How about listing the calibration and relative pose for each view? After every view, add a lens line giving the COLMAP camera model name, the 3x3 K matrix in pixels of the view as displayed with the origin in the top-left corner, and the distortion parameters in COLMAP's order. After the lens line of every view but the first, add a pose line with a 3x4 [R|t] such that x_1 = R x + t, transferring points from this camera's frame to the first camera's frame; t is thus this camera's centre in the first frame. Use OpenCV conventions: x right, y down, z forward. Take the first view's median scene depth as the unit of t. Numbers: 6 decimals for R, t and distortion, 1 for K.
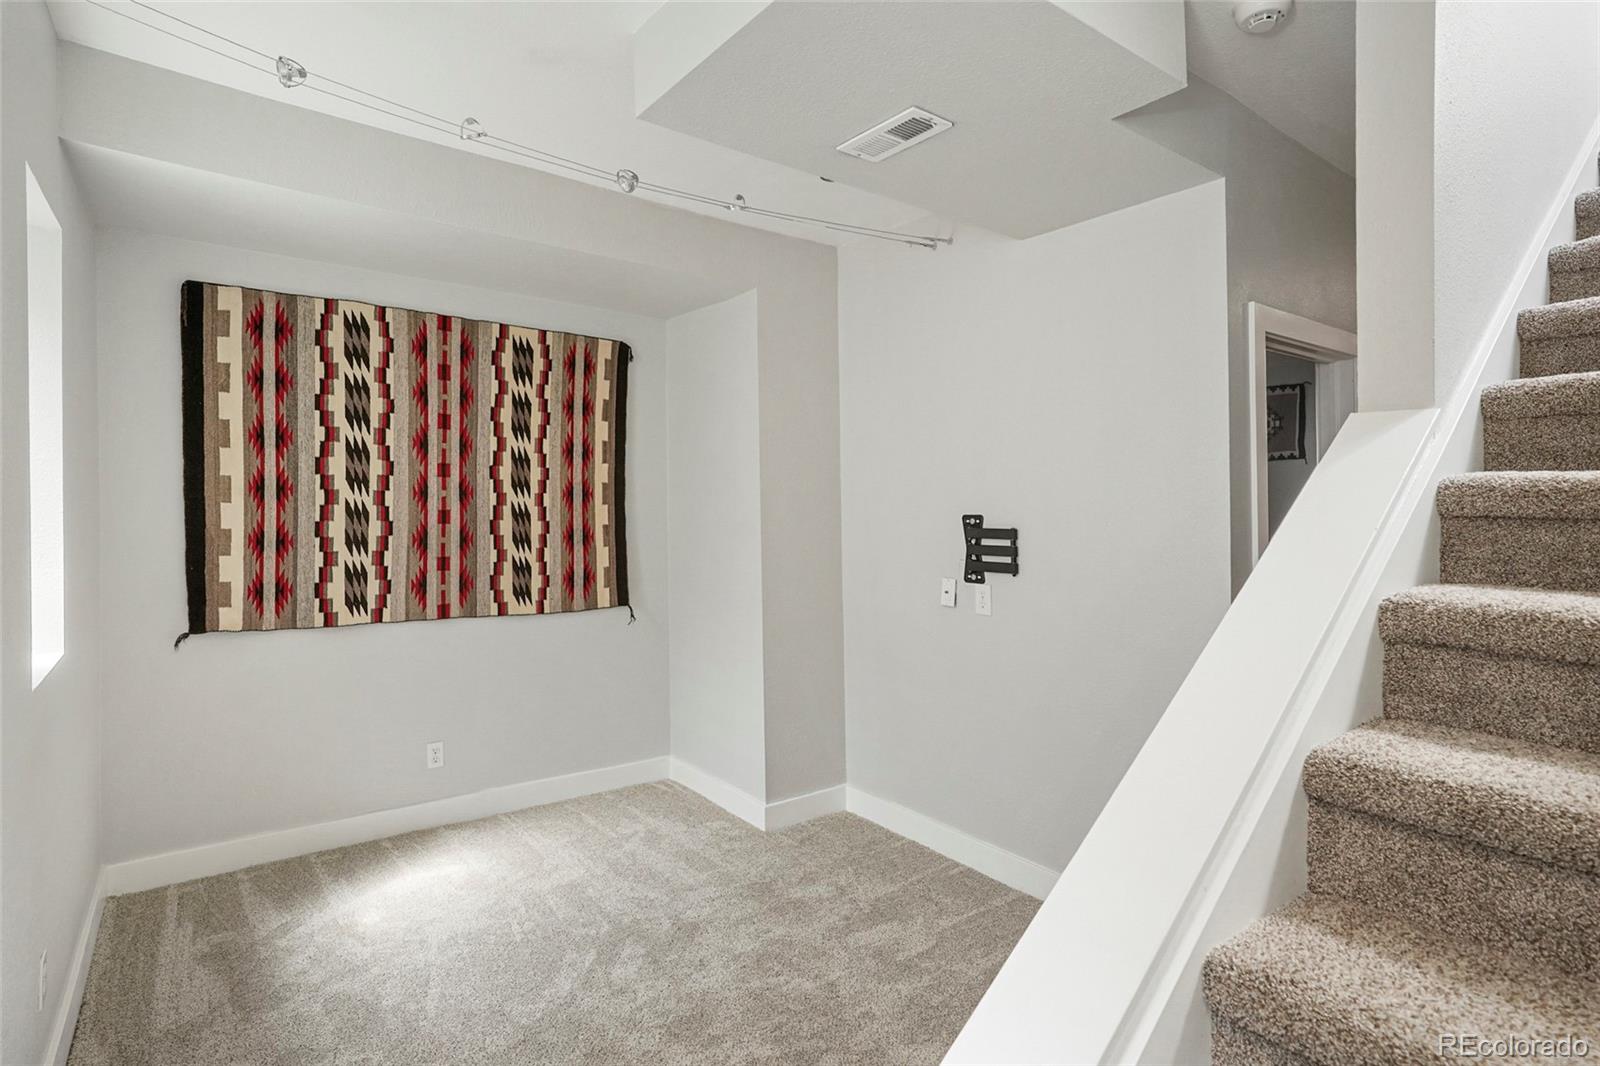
lens RADIAL K [[832.1, 0, 806.9], [0, 832.1, 535.4], [0, 0, 1]] dist [0.000443, 0.001073]
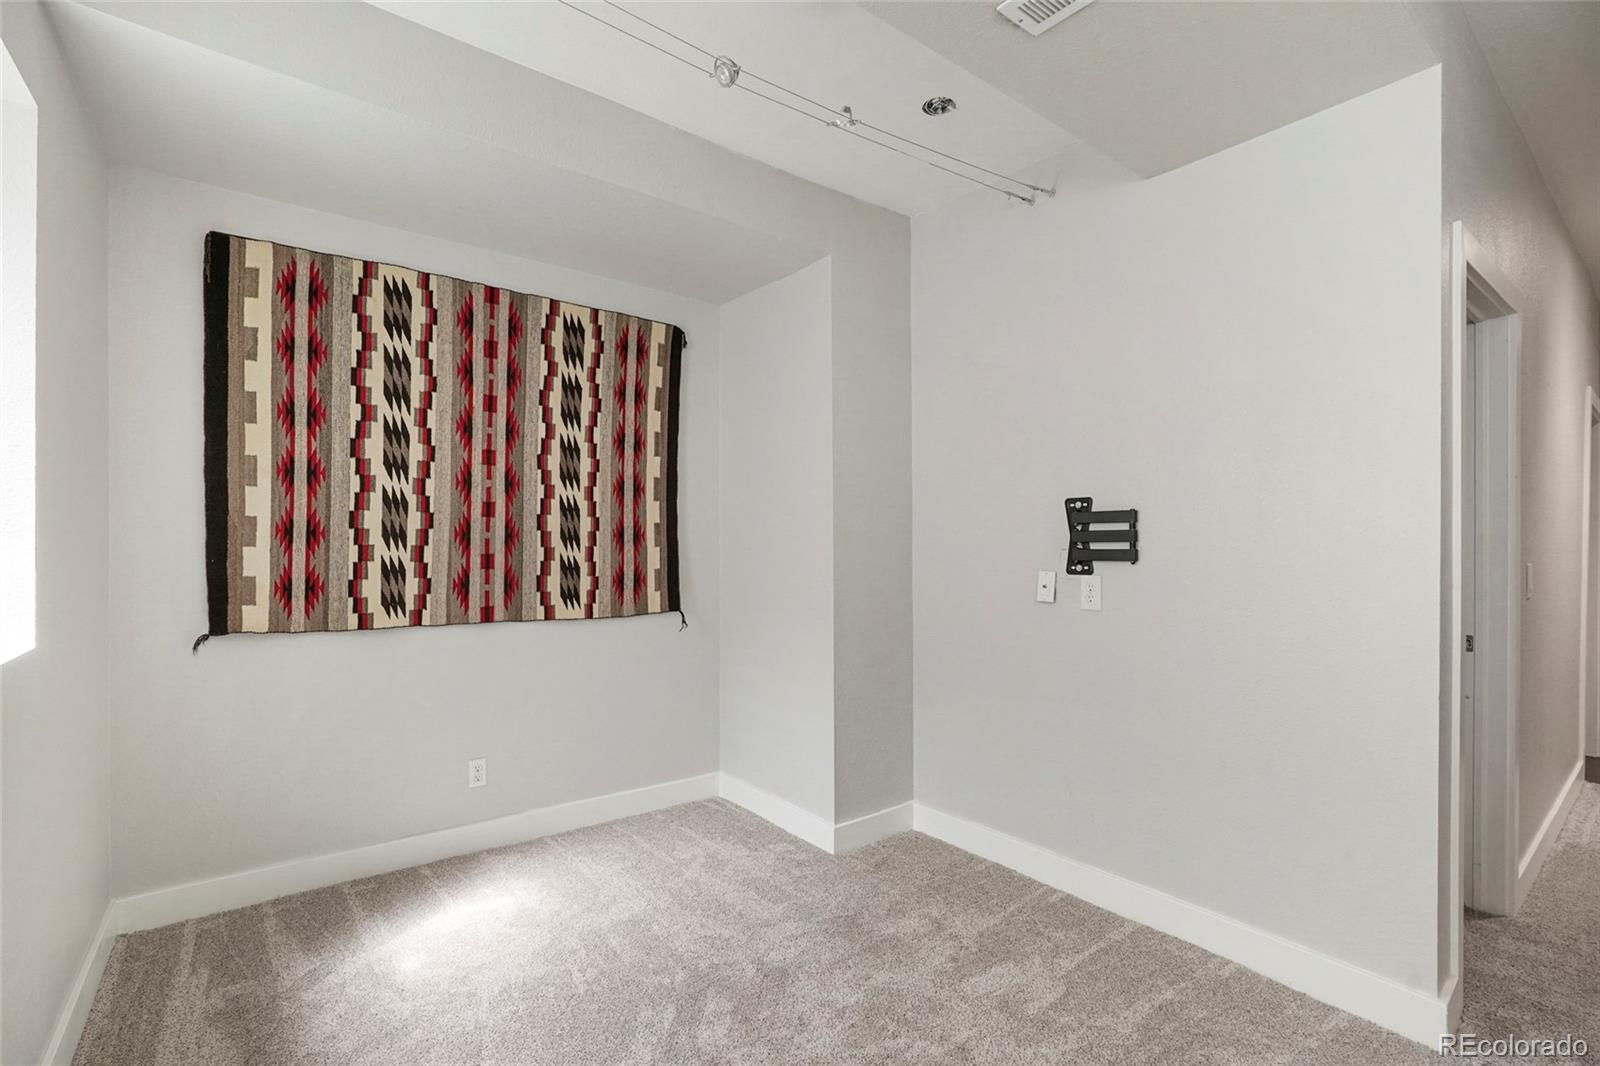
lens RADIAL K [[774.1, 0, 799.3], [0, 774.1, 533.8], [0, 0, 1]] dist [-0.032958, 0.007974]
pose [[0.999895, -0.011156, -0.009219, -0.093707], [0.010805, 0.999245, -0.037313, 0.041881], [0.009628, 0.037209, 0.999261, 0.171561]]
